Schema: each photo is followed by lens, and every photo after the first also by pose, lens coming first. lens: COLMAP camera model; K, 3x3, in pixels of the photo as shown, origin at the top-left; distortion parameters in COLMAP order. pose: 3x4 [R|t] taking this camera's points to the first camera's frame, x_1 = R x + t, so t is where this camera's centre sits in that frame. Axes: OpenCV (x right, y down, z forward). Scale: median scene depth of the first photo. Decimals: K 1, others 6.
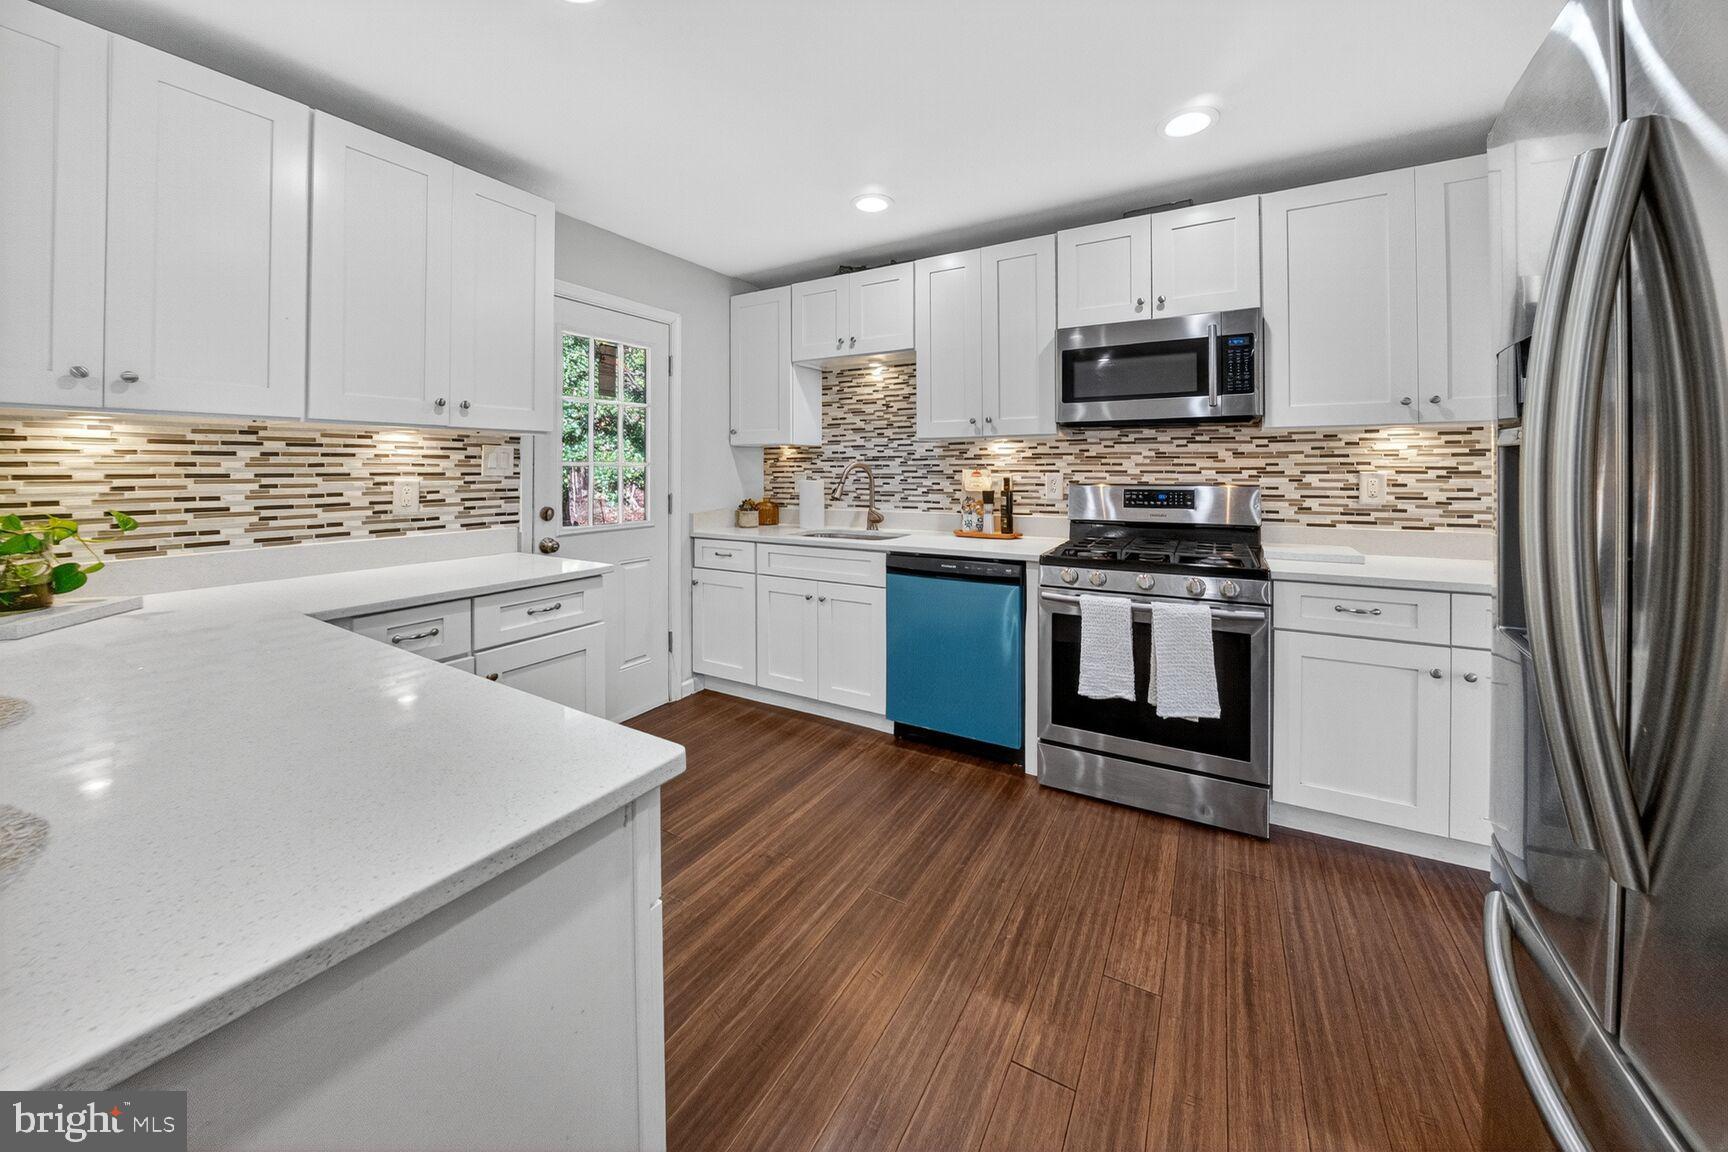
lens RADIAL K [[611.2, 0, 853.1], [0, 611.2, 468.0], [0, 0, 1]] dist [-0.021642, 0.000698]
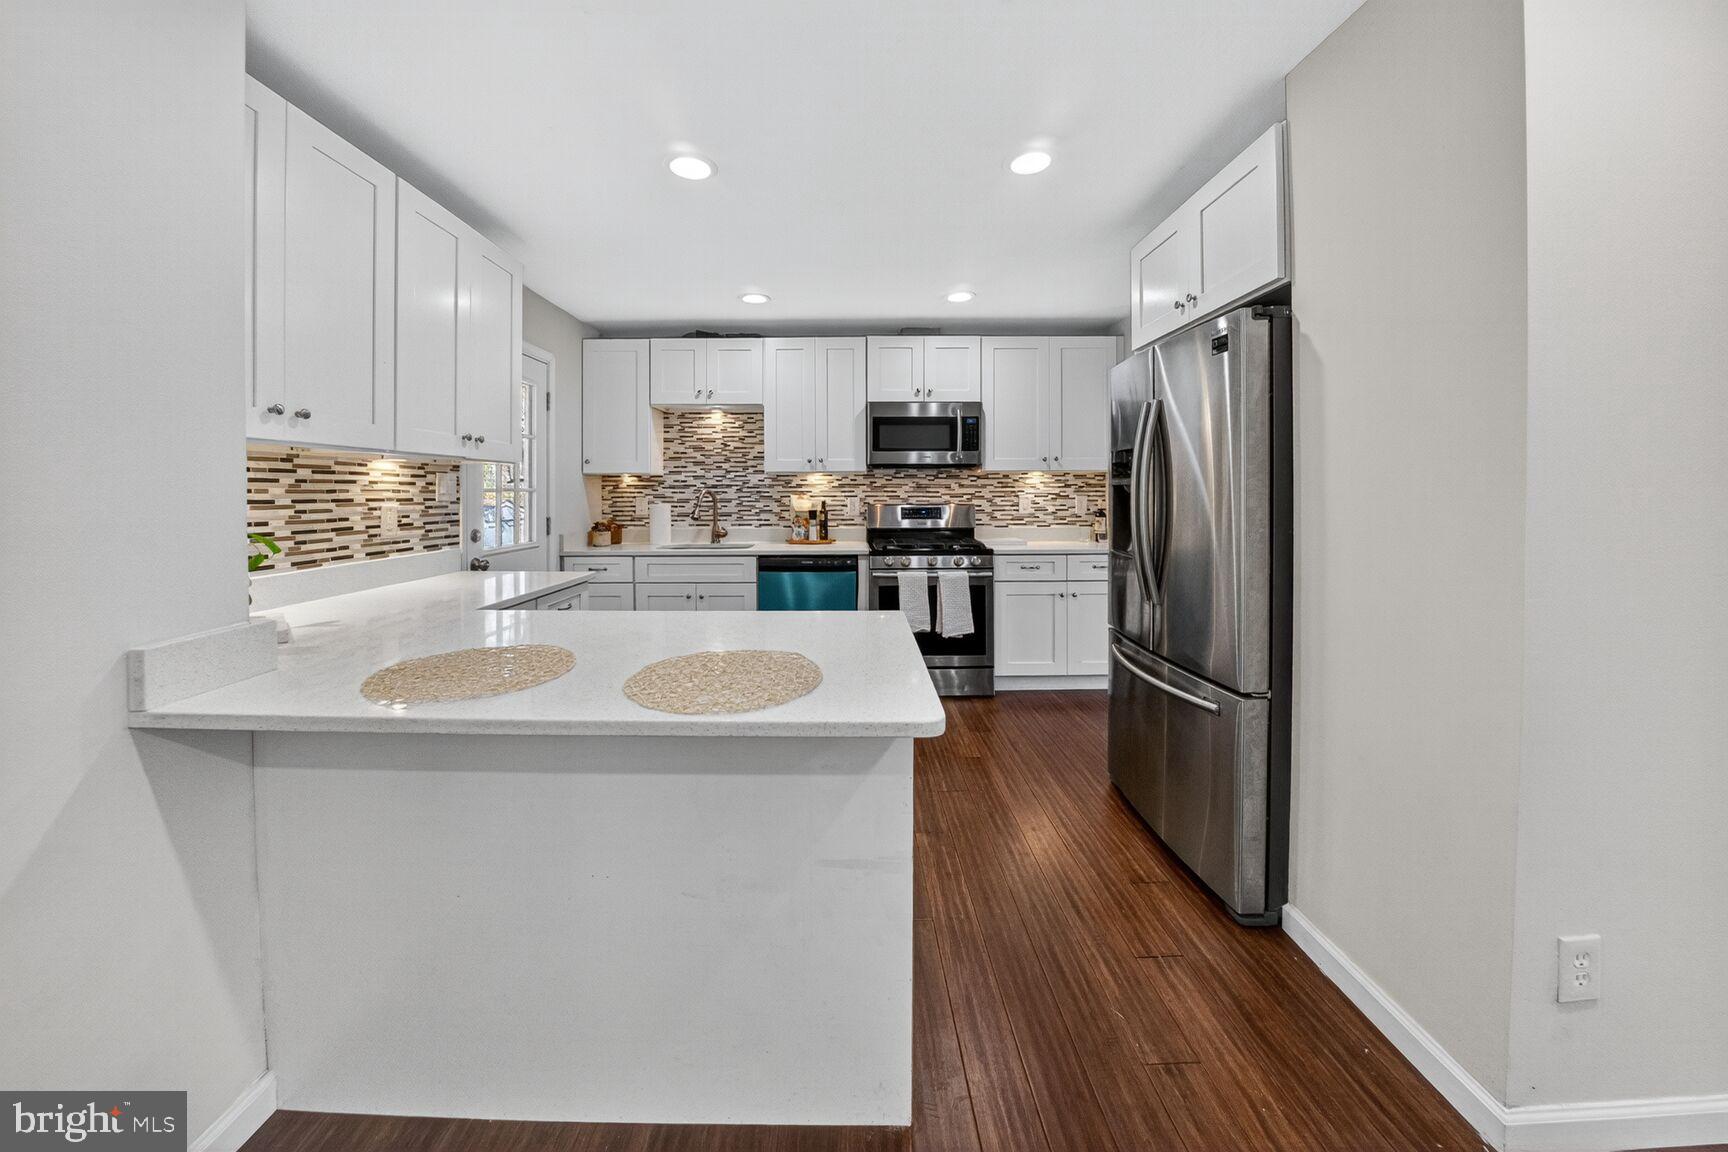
lens RADIAL K [[611.2, 0, 852.3], [0, 611.2, 498.0], [0, 0, 1]] dist [-0.021642, 0.000698]
pose [[0.852116, -0.003676, 0.523340, -0.538092], [0.000301, 0.999979, 0.006533, 0.000010], [-0.523353, -0.005410, 0.852099, -0.296106]]
